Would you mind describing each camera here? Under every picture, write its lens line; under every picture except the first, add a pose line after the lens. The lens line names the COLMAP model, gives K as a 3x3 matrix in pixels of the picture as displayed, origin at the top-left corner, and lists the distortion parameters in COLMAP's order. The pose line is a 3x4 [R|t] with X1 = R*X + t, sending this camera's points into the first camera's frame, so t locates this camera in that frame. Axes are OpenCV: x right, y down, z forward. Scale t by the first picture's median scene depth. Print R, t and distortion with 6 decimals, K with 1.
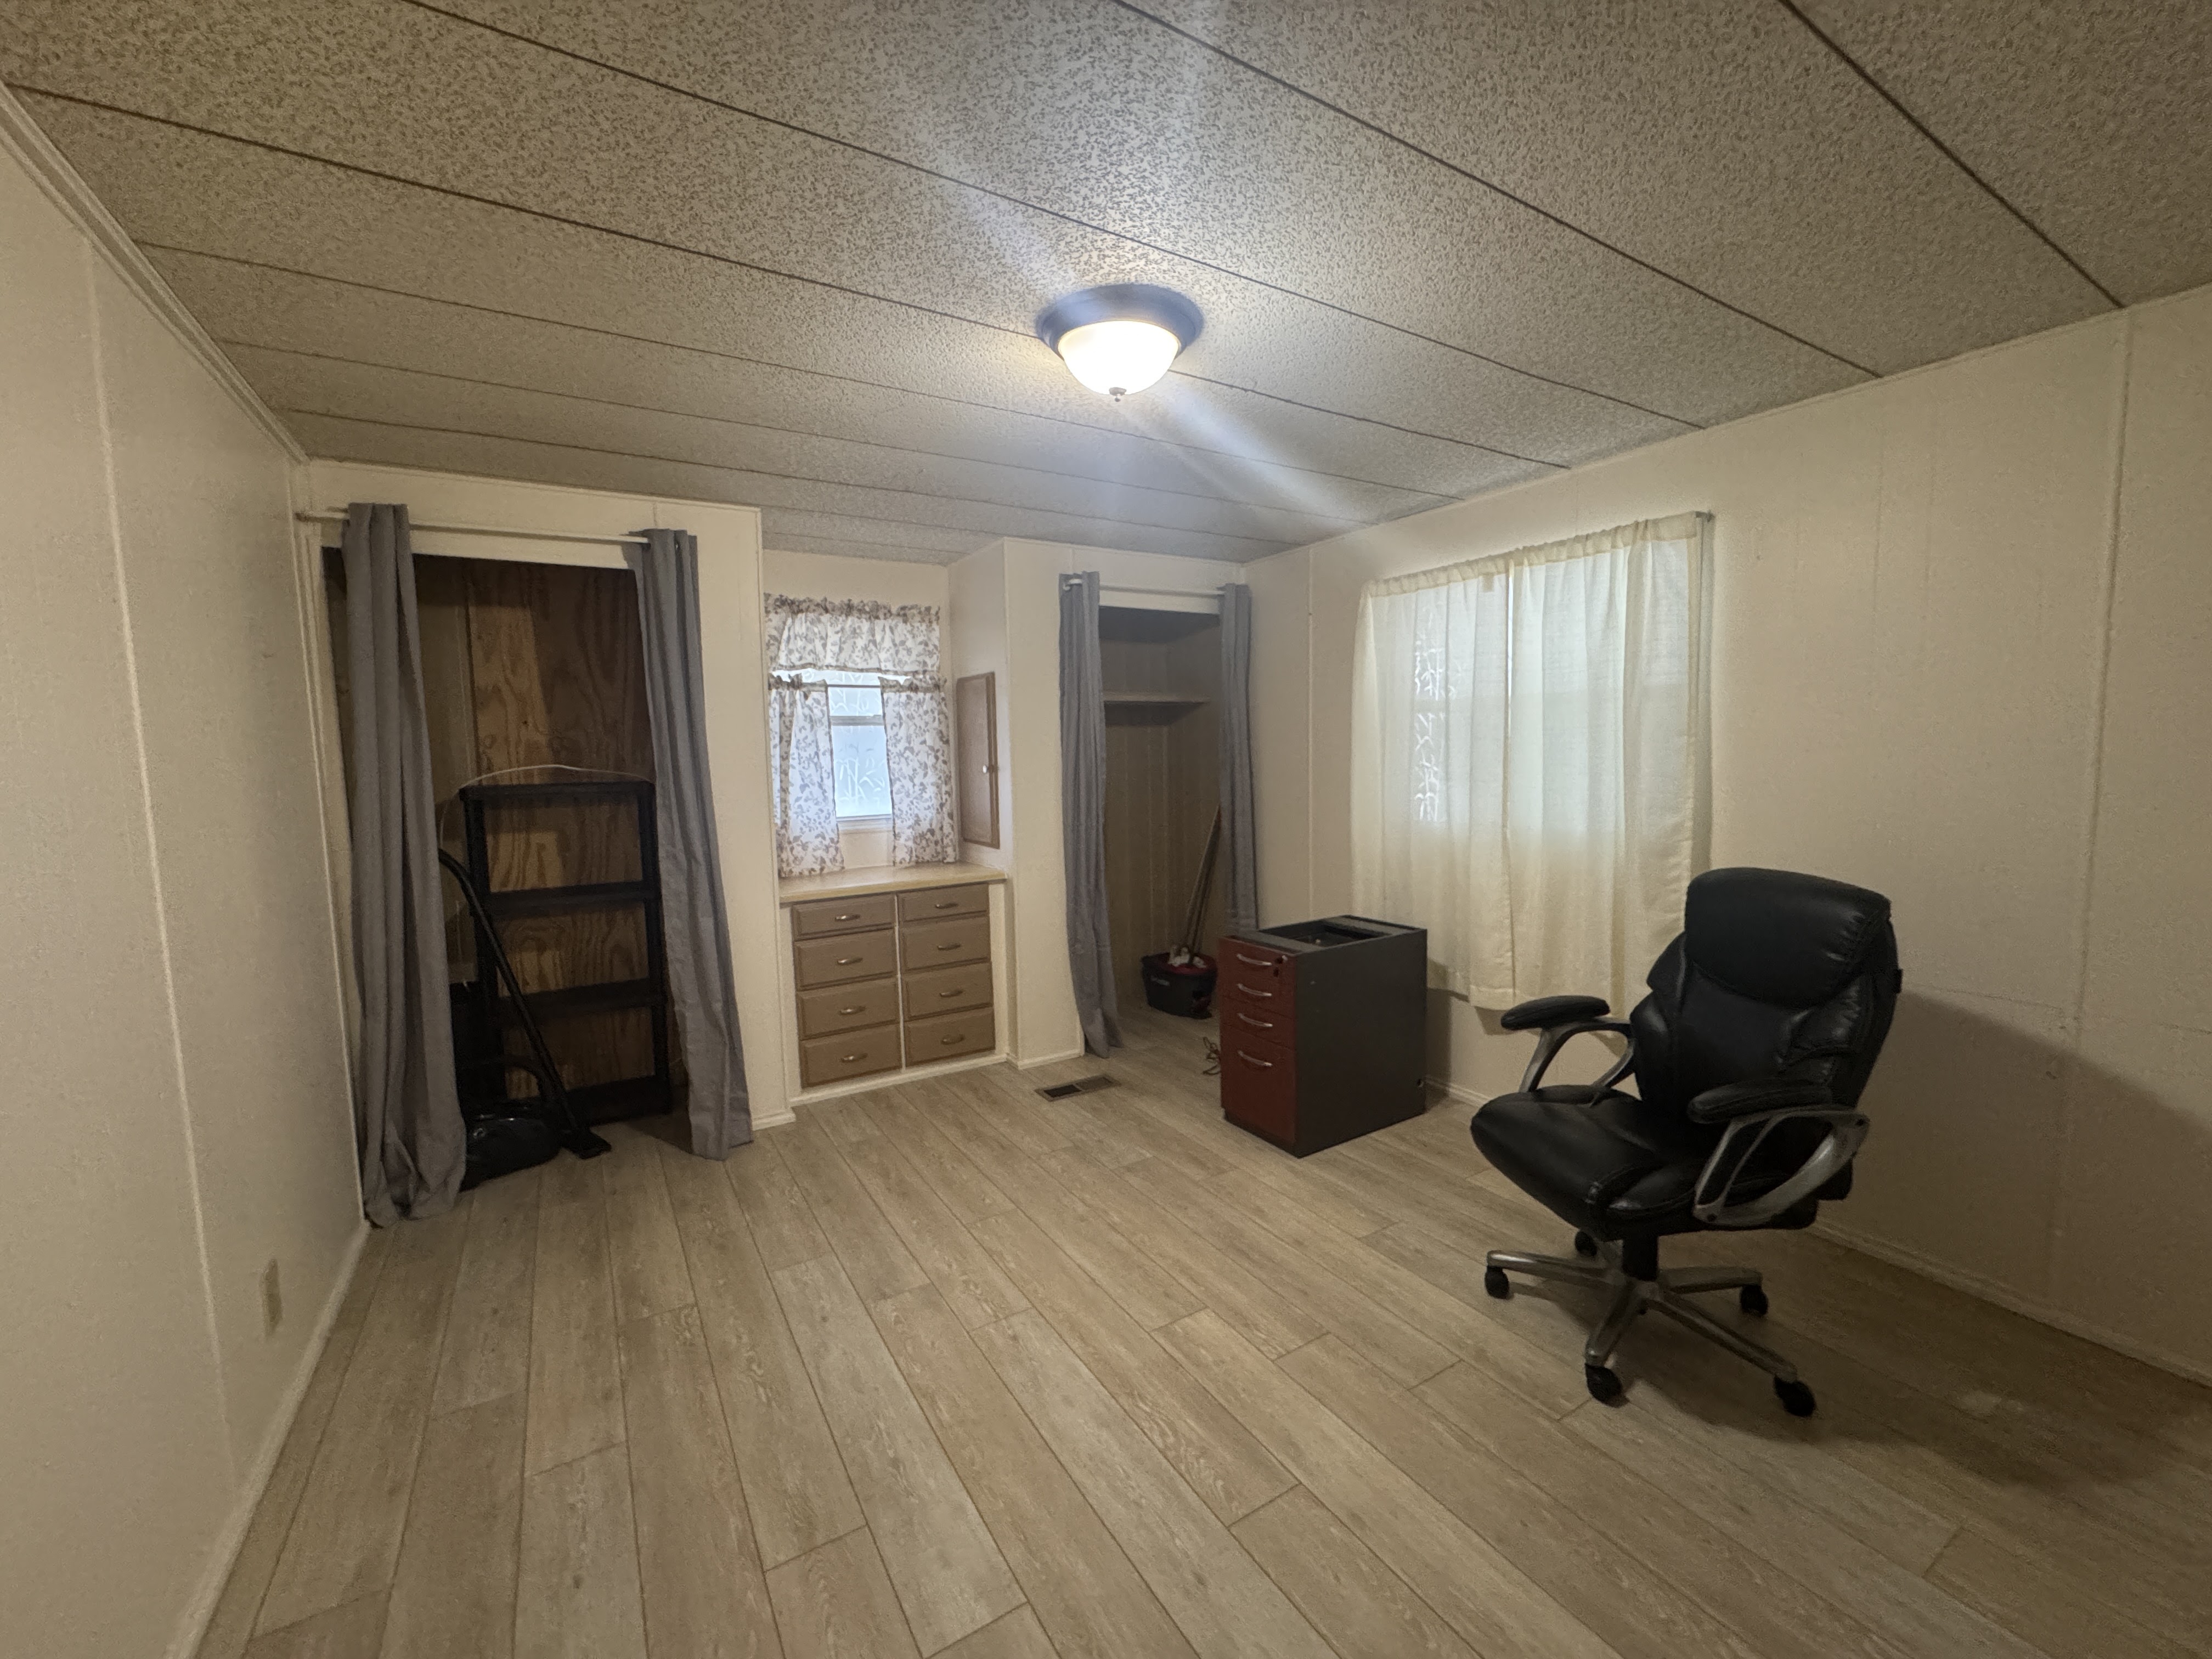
lens RADIAL K [[887.4, 0, 1105.4], [0, 887.4, 830.5], [0, 0, 1]] dist [-0.005945, 0.000617]
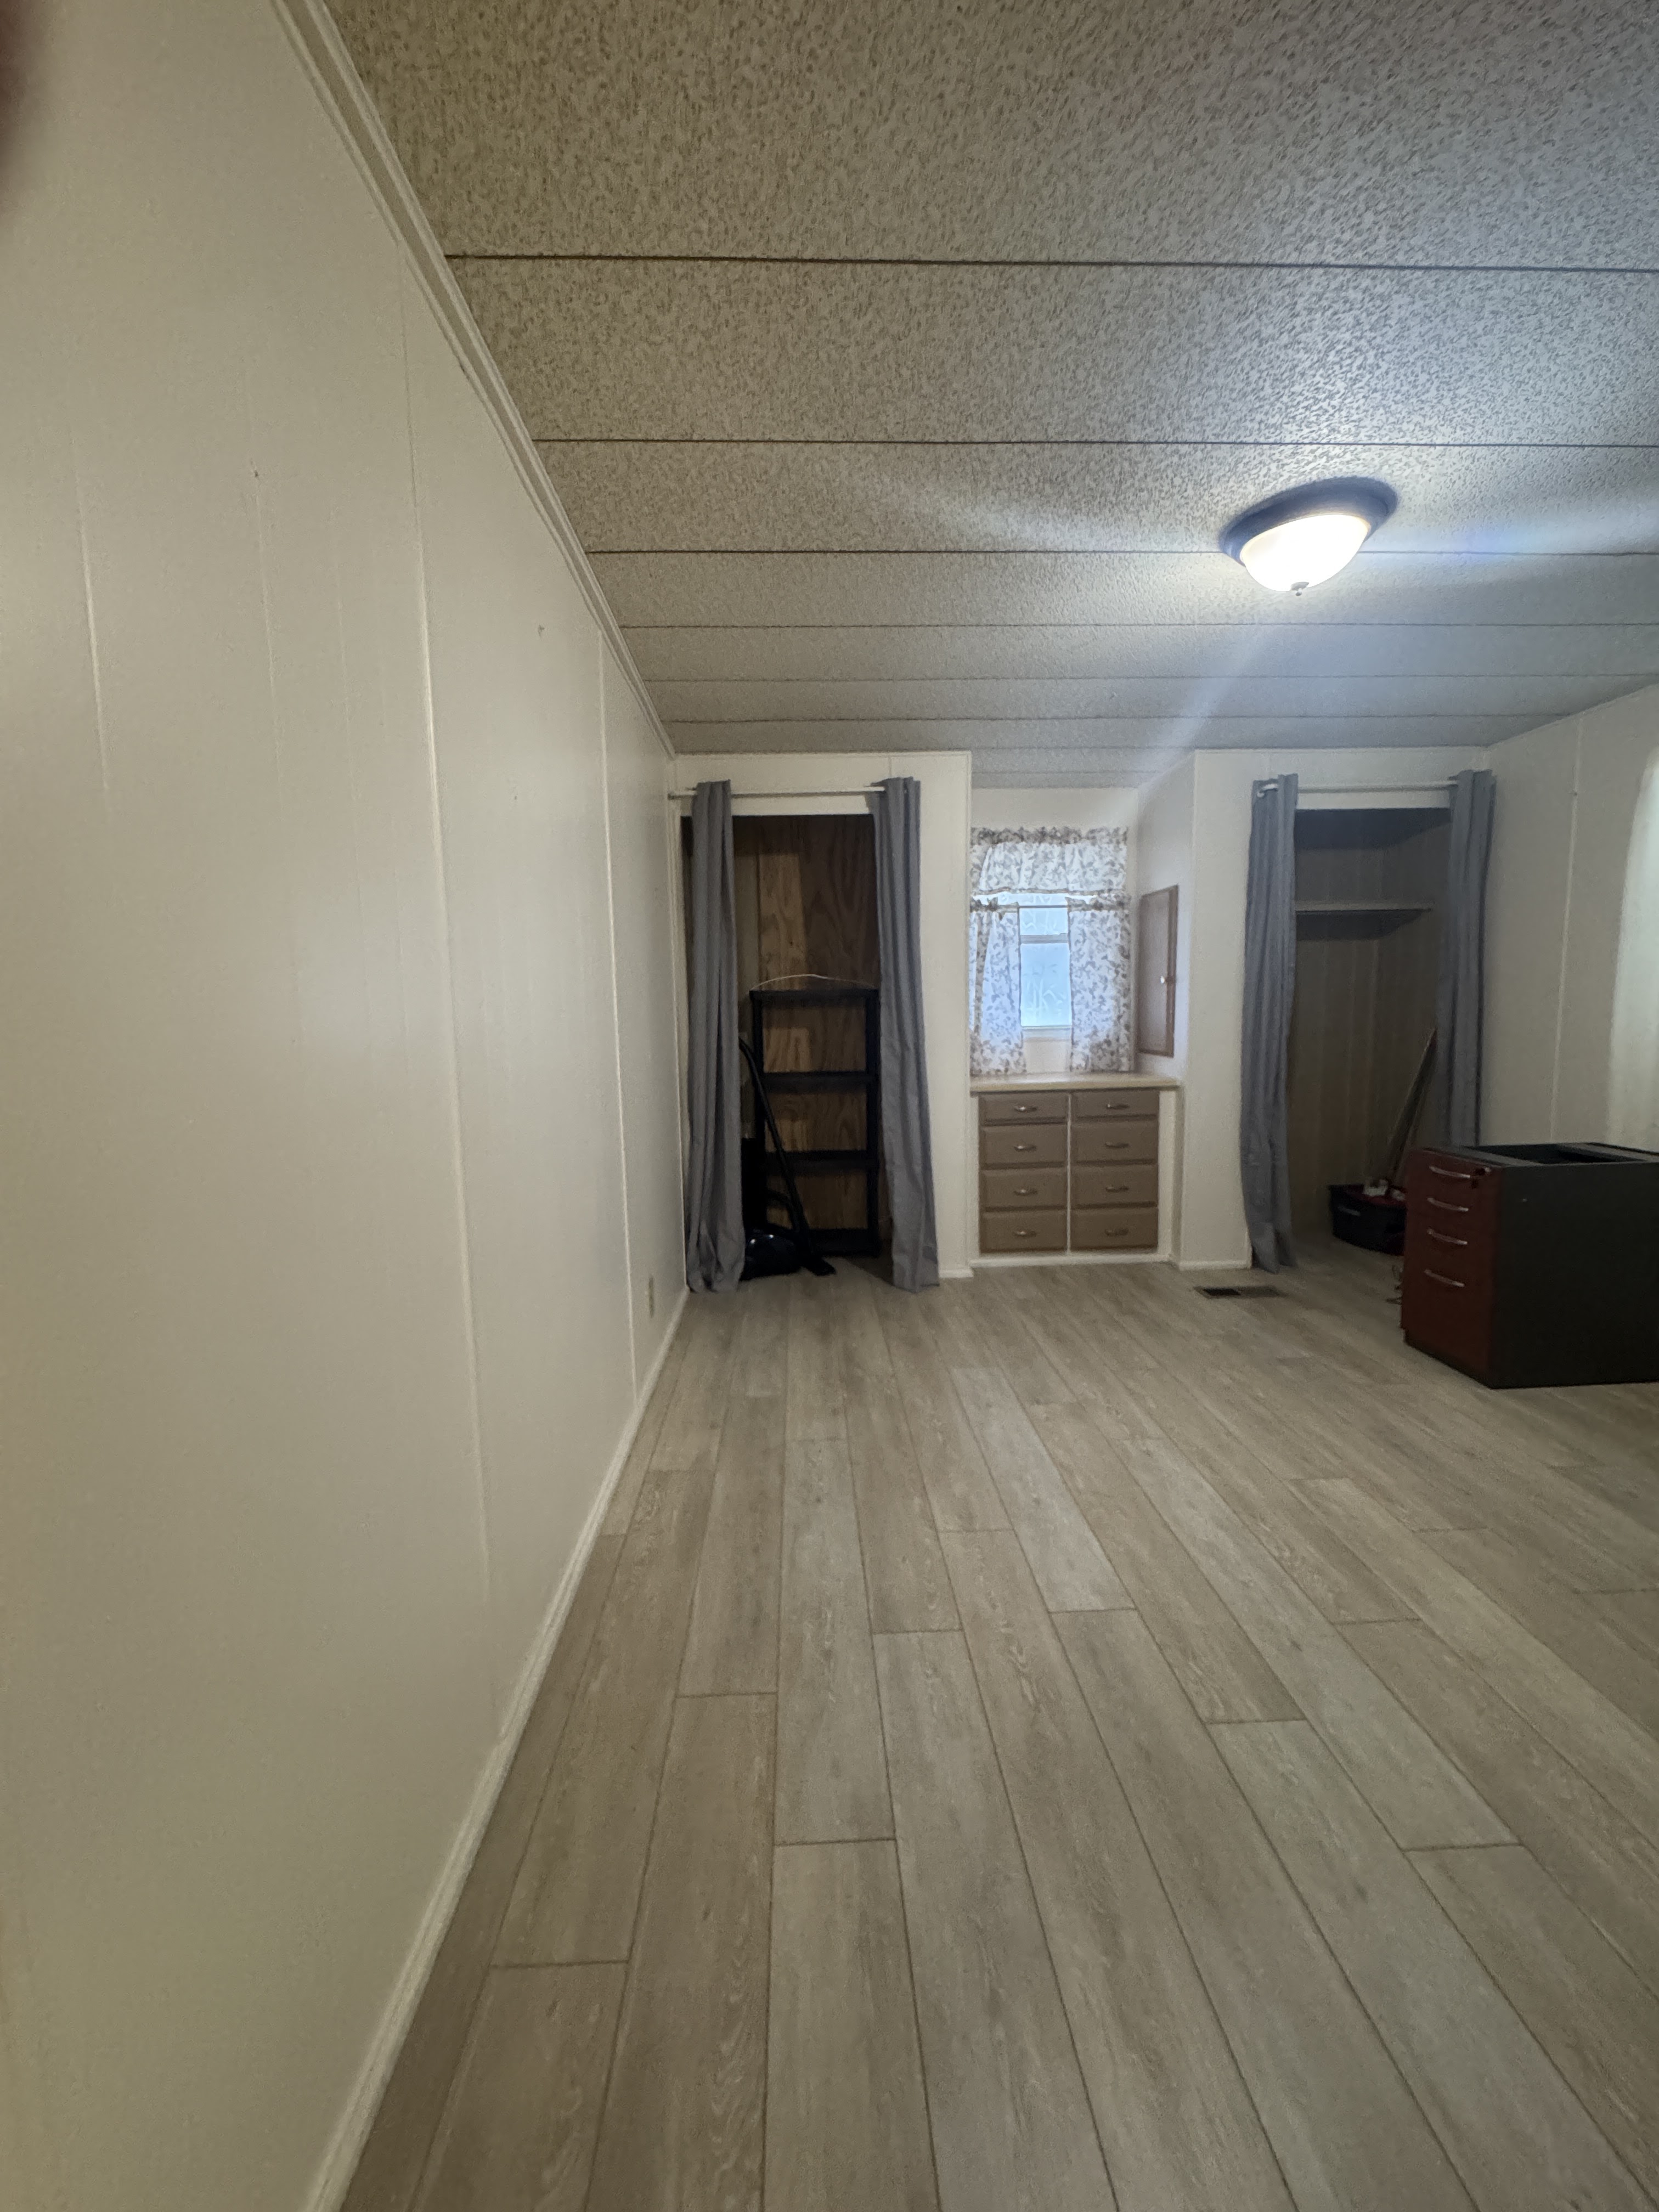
lens RADIAL K [[887.4, 0, 829.1], [0, 887.4, 1107.4], [0, 0, 1]] dist [-0.005945, 0.000617]
pose [[0.872505, 0.060308, -0.484869, 0.051202], [-0.044171, 0.998026, 0.044649, 0.073611], [0.486605, -0.017540, 0.873446, -0.147393]]
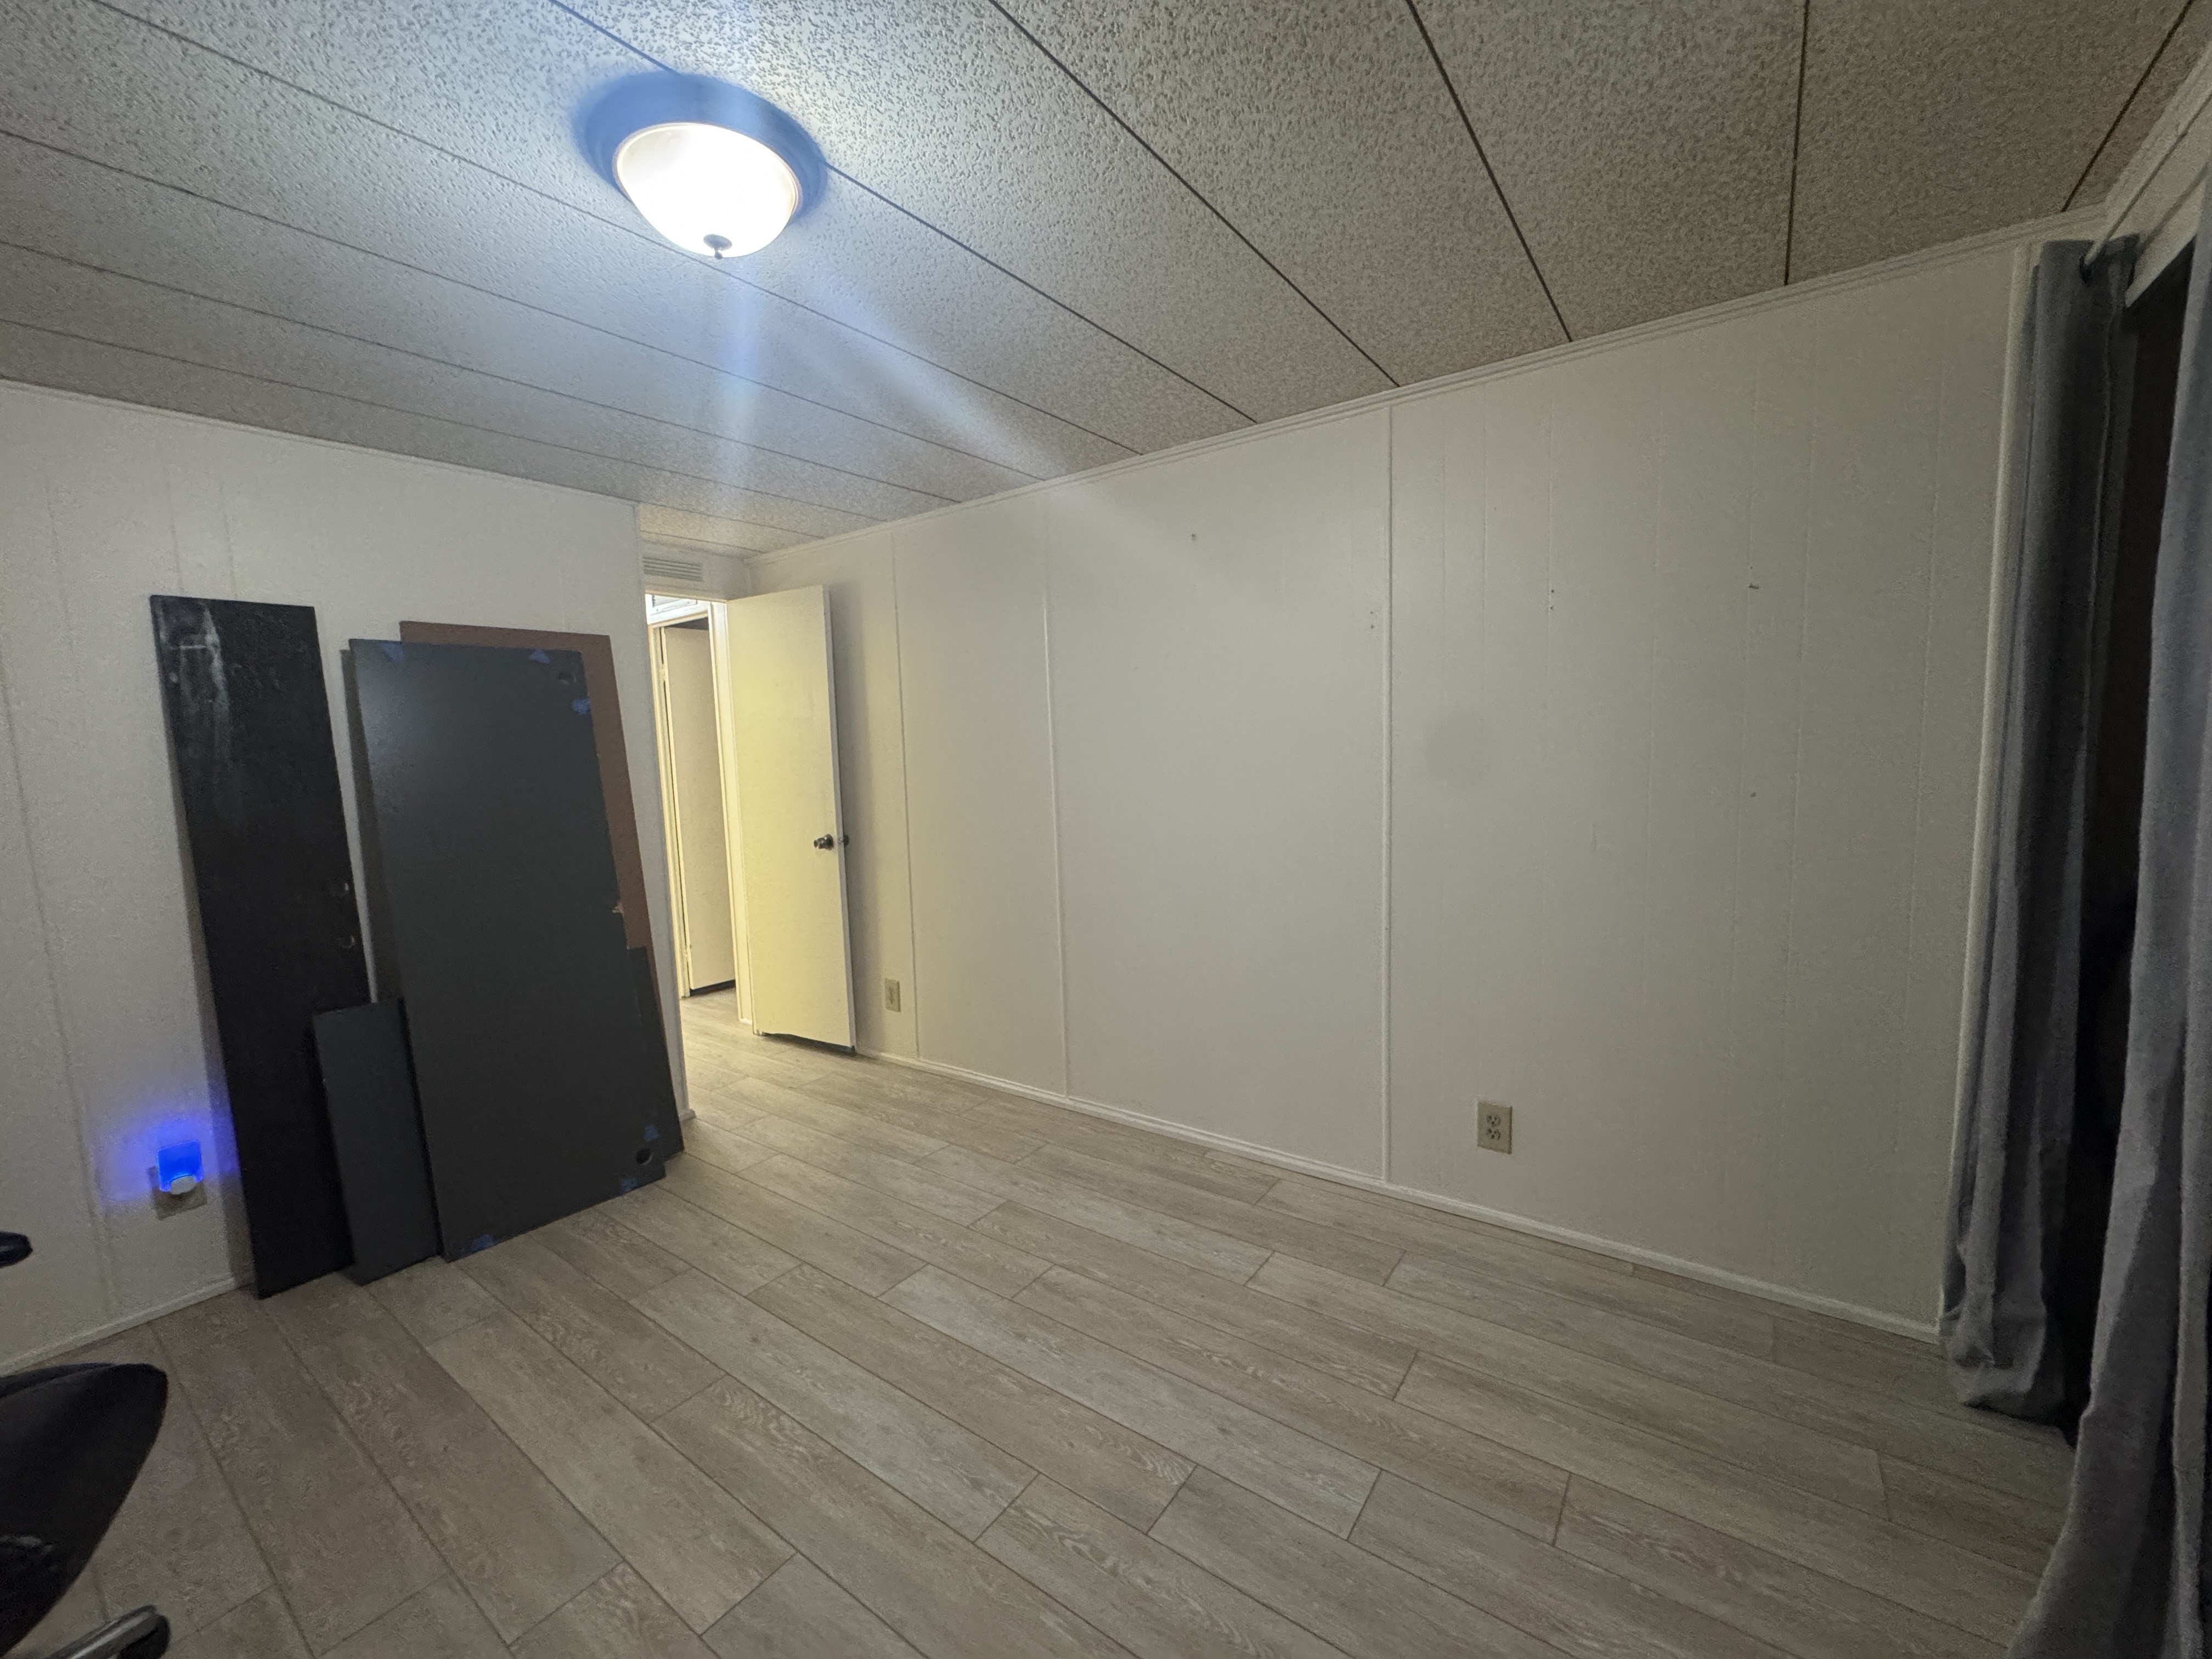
lens RADIAL K [[887.4, 0, 1105.4], [0, 887.4, 830.5], [0, 0, 1]] dist [-0.005945, 0.000617]
pose [[-0.920601, 0.093951, -0.379034, 0.027868], [0.021875, 0.981510, 0.190158, -0.110543], [0.389891, 0.166768, -0.905634, 1.287117]]
